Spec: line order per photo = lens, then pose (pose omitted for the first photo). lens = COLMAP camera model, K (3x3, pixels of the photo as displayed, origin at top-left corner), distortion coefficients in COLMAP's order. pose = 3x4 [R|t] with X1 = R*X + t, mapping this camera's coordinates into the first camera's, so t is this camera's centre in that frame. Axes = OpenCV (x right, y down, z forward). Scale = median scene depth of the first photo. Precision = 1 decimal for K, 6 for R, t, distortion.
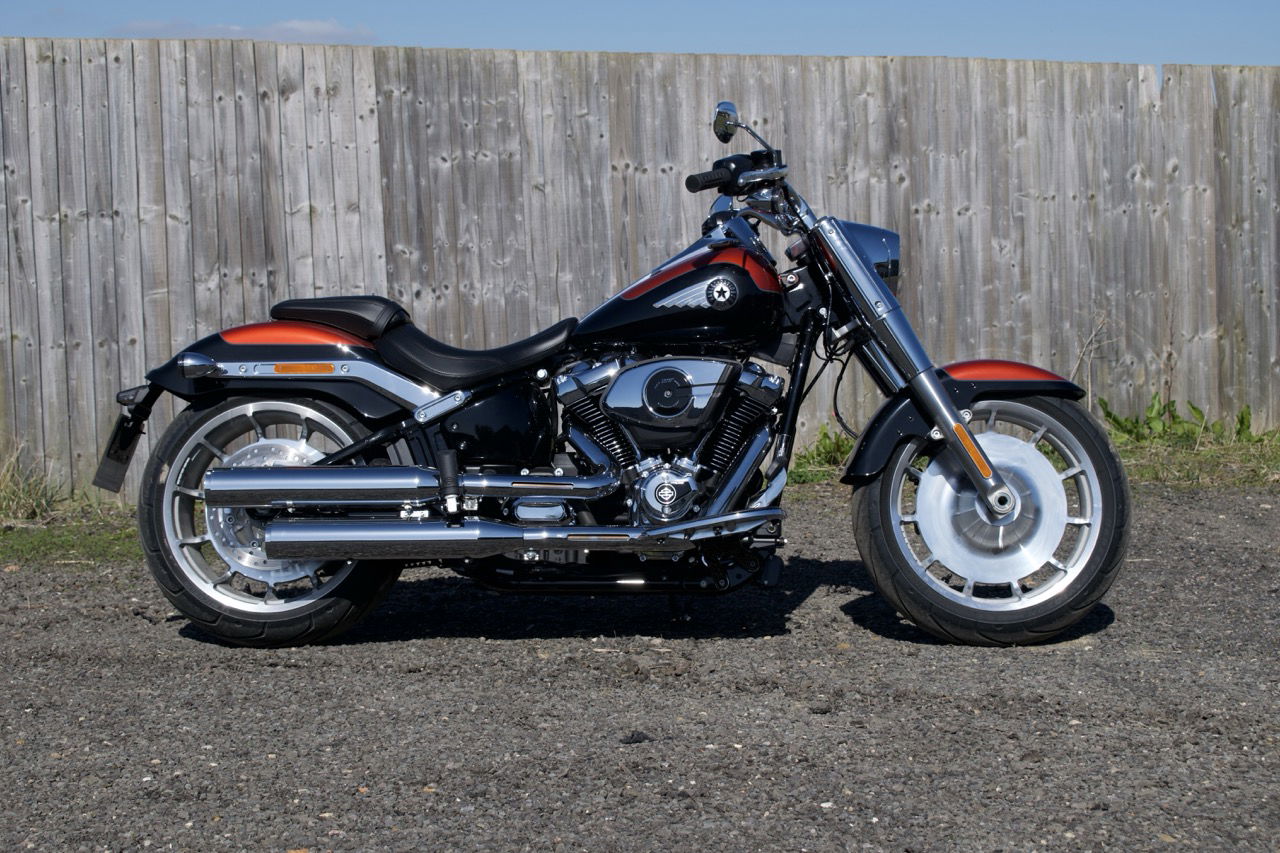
lens RADIAL K [[2436.8, 0, 640.8], [0, 2436.8, 427.4], [0, 0, 1]] dist [0.041720, 0.000000]
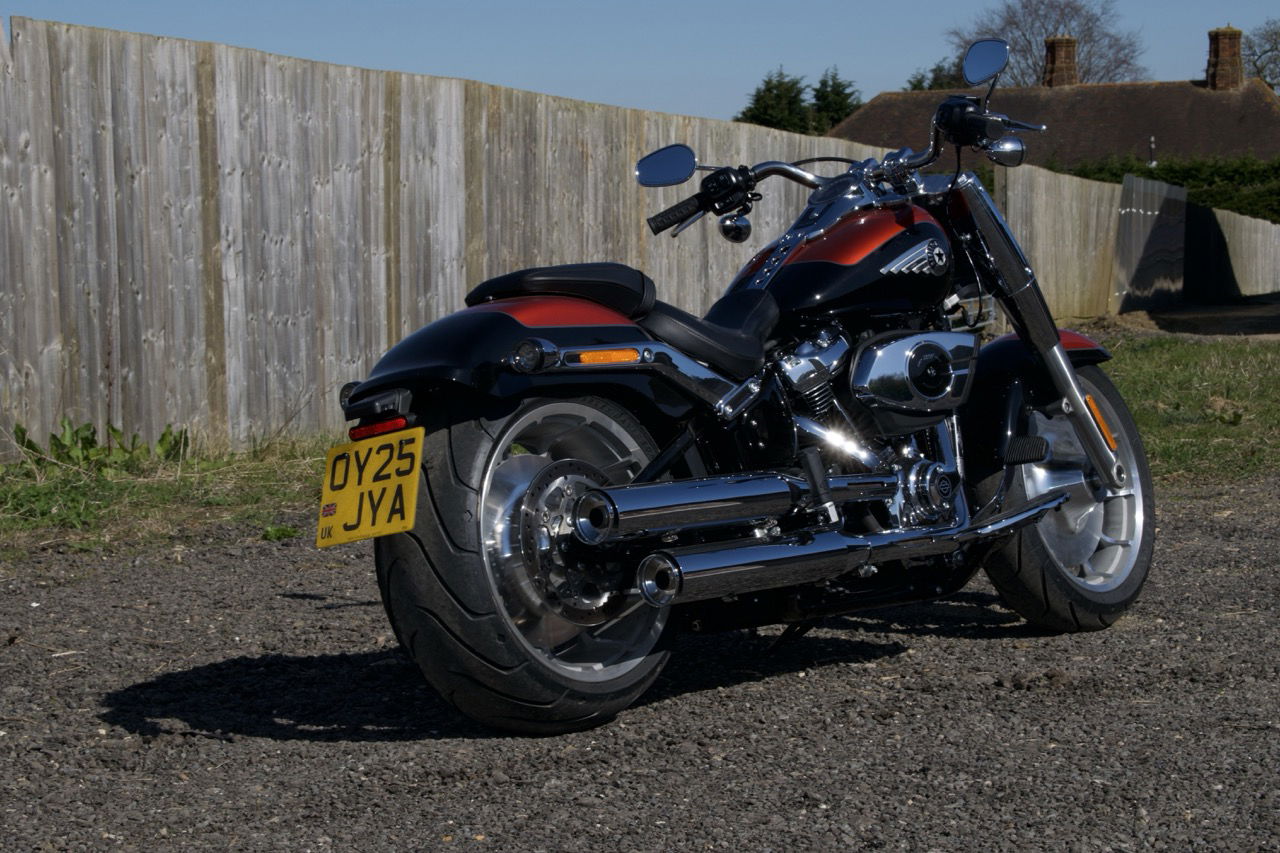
lens RADIAL K [[3019.9, 0, 640.0], [0, 3019.9, 425.9], [0, 0, 1]] dist [0.058923, 0.000000]
pose [[0.615988, -0.044677, 0.786488, -0.456335], [0.064977, 0.997870, 0.005794, -0.003797], [-0.785071, 0.047534, 0.617579, 0.213022]]
